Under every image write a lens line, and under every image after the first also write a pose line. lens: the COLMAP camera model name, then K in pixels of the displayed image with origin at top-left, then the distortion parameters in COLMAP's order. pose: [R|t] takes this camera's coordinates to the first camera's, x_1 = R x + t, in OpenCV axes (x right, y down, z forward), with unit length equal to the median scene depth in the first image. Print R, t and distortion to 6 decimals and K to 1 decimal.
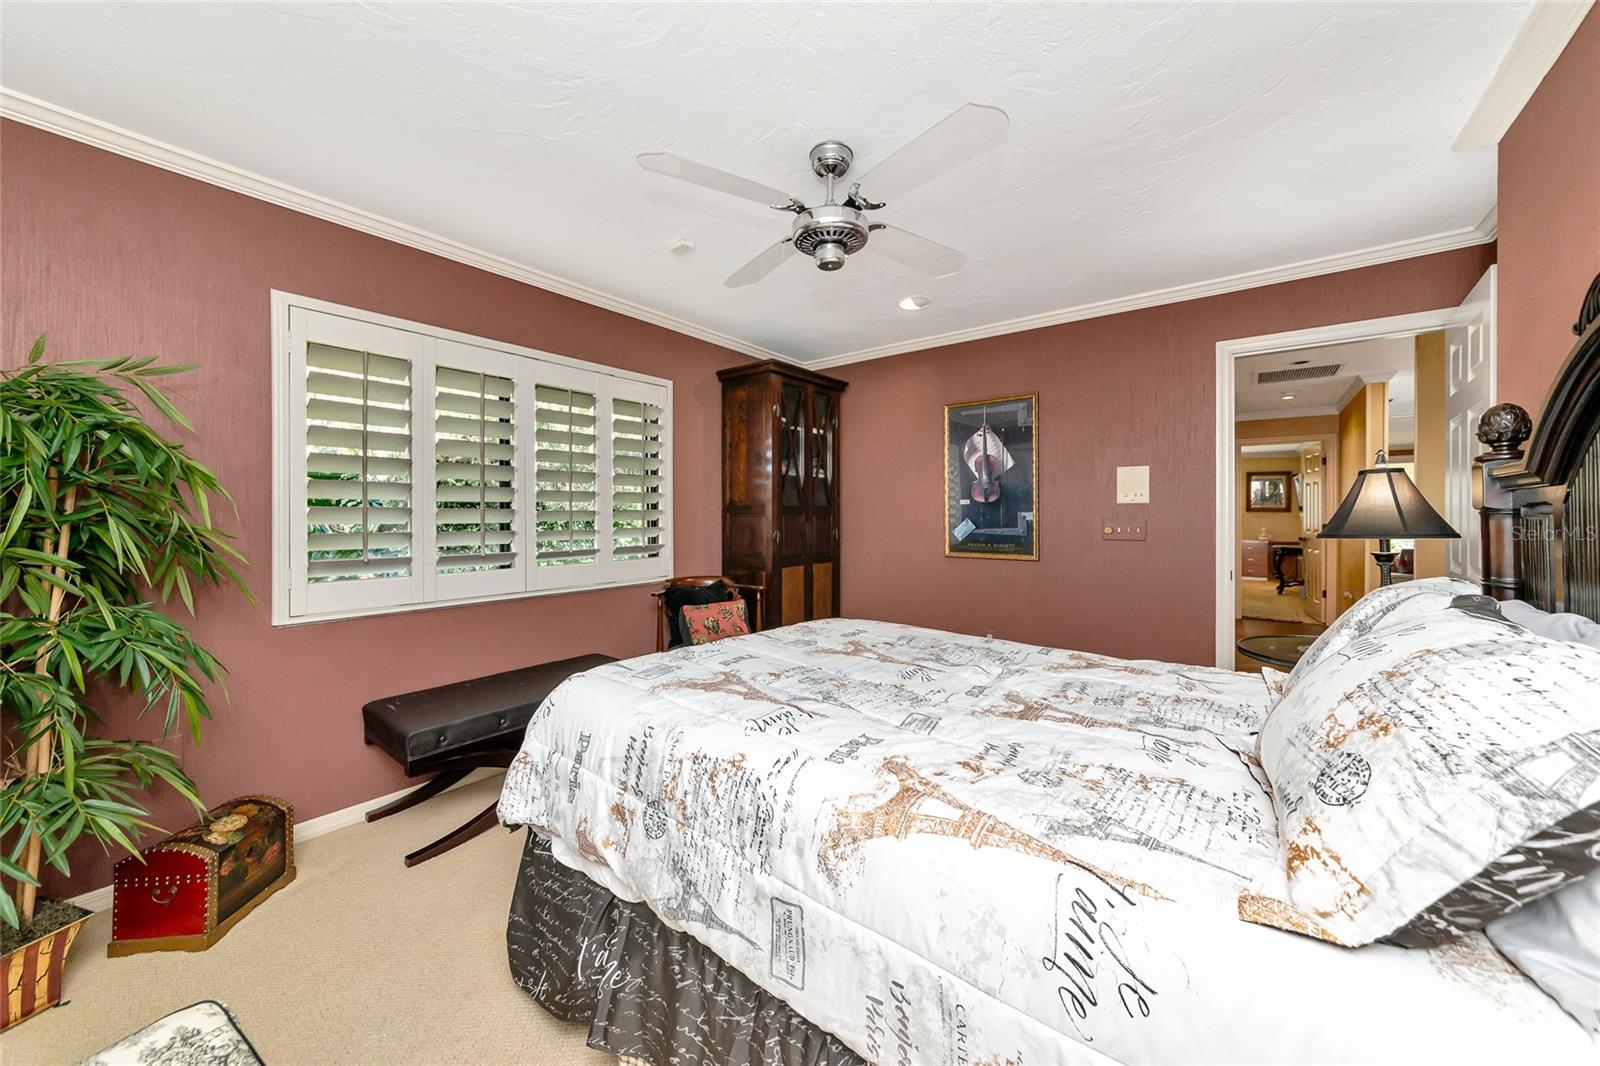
lens RADIAL K [[565.3, 0, 798.3], [0, 565.3, 514.2], [0, 0, 1]] dist [0.000167, 0.000116]
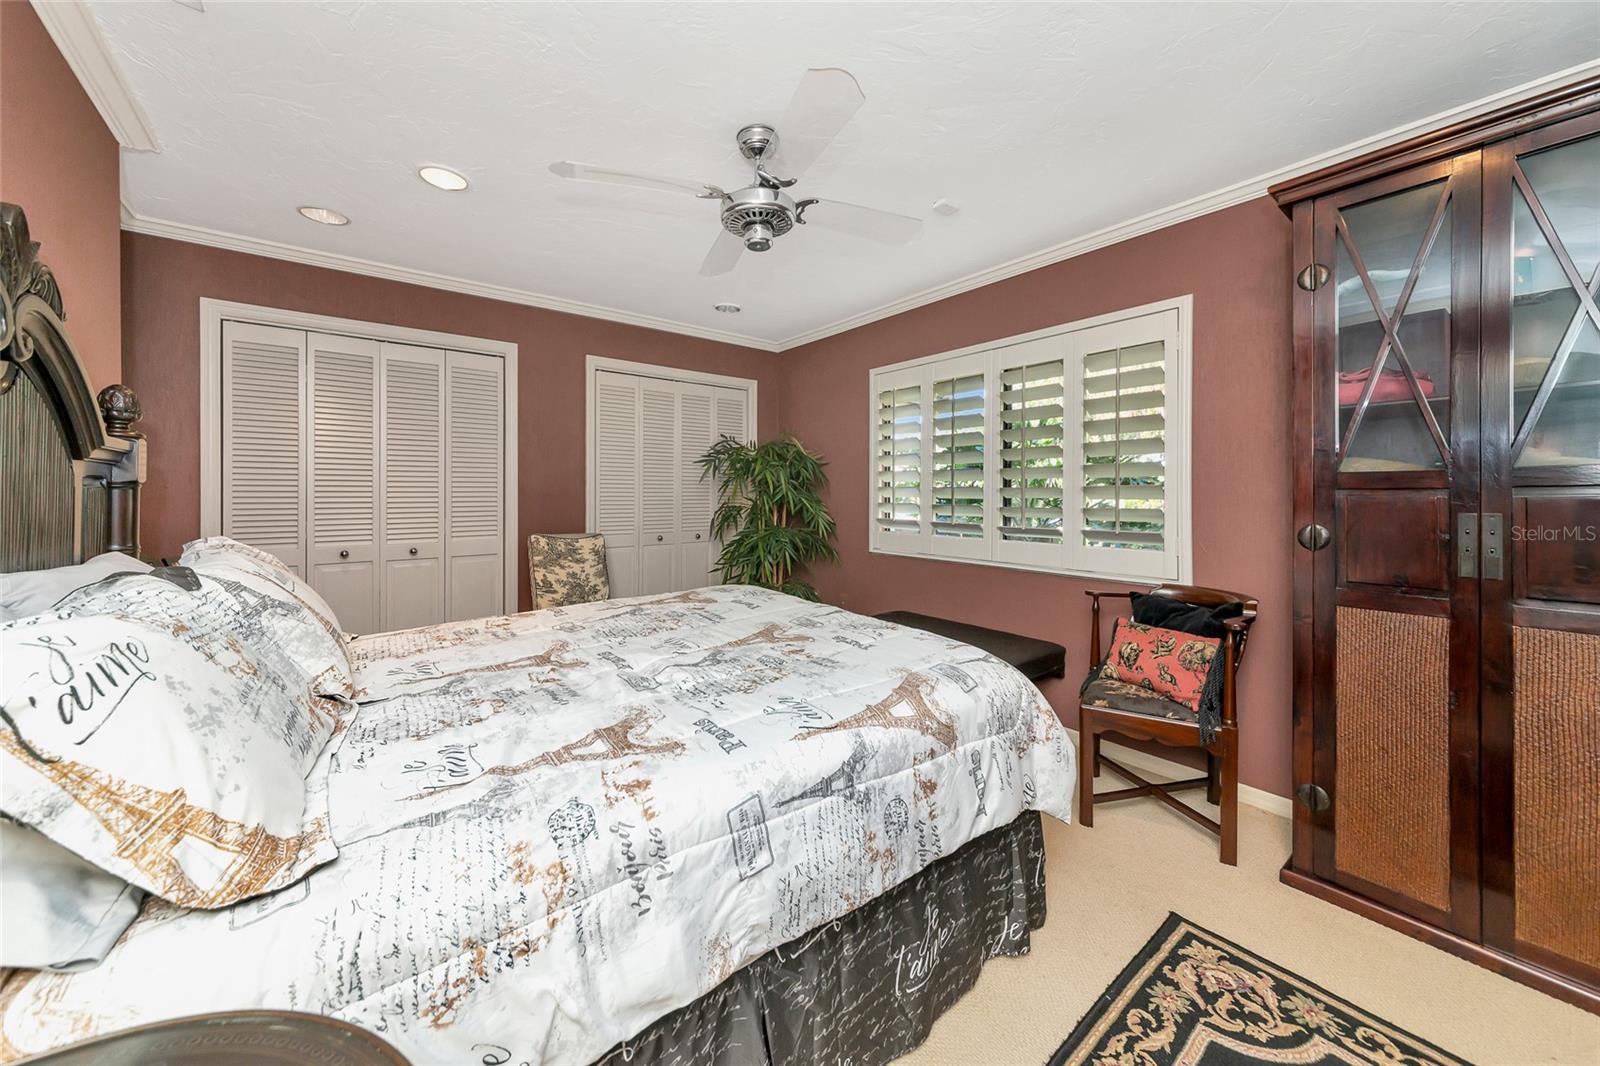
lens RADIAL K [[572.1, 0, 797.8], [0, 572.1, 491.5], [0, 0, 1]] dist [-0.001349, -0.000124]
pose [[-0.237363, -0.000720, -0.971421, 0.997022], [0.000672, 0.999999, -0.000905, 0.002874], [0.971421, -0.000868, -0.237363, 1.261510]]
